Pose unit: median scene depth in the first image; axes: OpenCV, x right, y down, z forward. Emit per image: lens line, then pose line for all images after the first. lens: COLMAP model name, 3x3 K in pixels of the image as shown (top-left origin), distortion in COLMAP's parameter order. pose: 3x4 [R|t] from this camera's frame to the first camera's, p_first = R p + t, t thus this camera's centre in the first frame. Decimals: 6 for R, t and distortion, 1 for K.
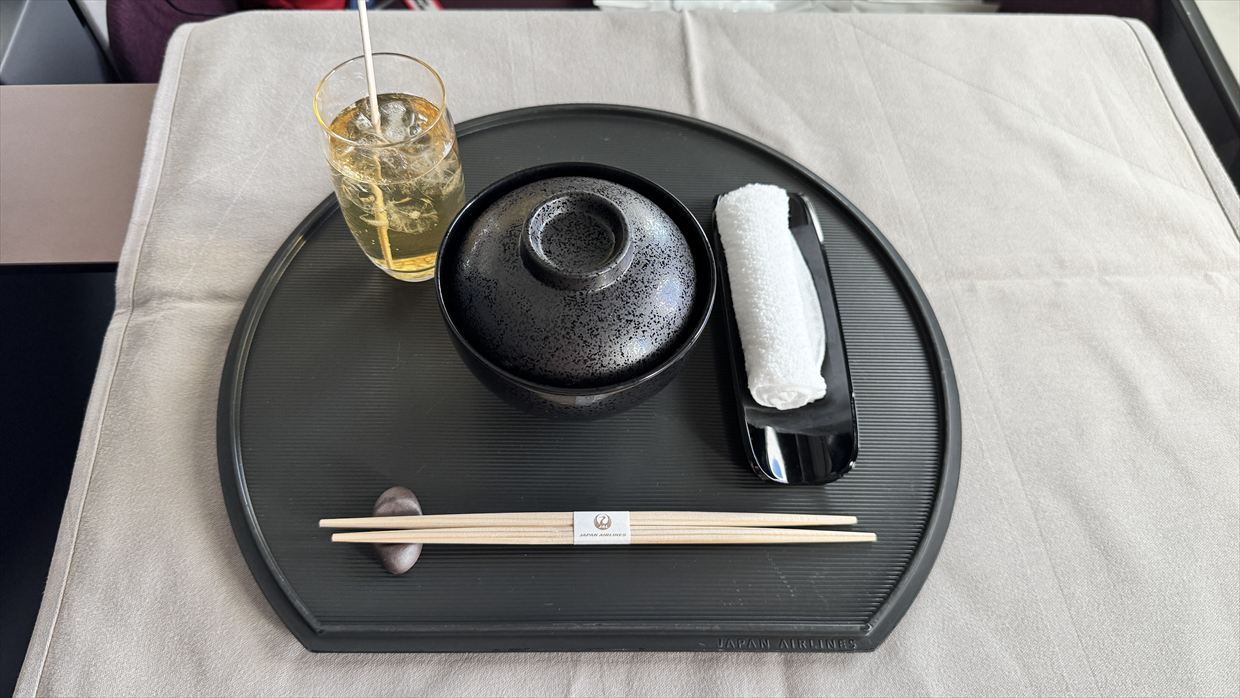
lens RADIAL K [[856.6, 0, 620.0], [0, 856.6, 349.0], [0, 0, 1]] dist [0.104699, -0.185770]
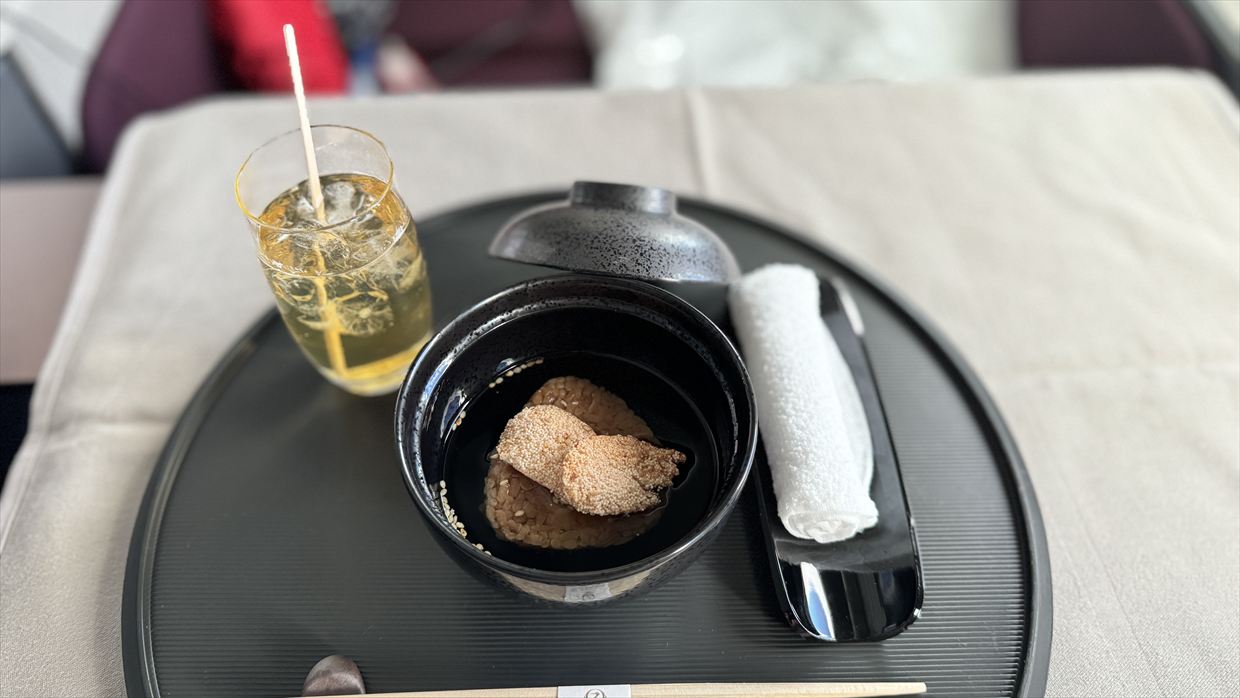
lens RADIAL K [[856.6, 0, 620.0], [0, 856.6, 349.0], [0, 0, 1]] dist [0.104699, -0.185770]
pose [[0.999037, -0.028440, -0.033418, 0.033528], [0.024293, 0.992653, -0.118536, -0.016422], [0.036544, 0.117610, 0.992387, 0.183047]]
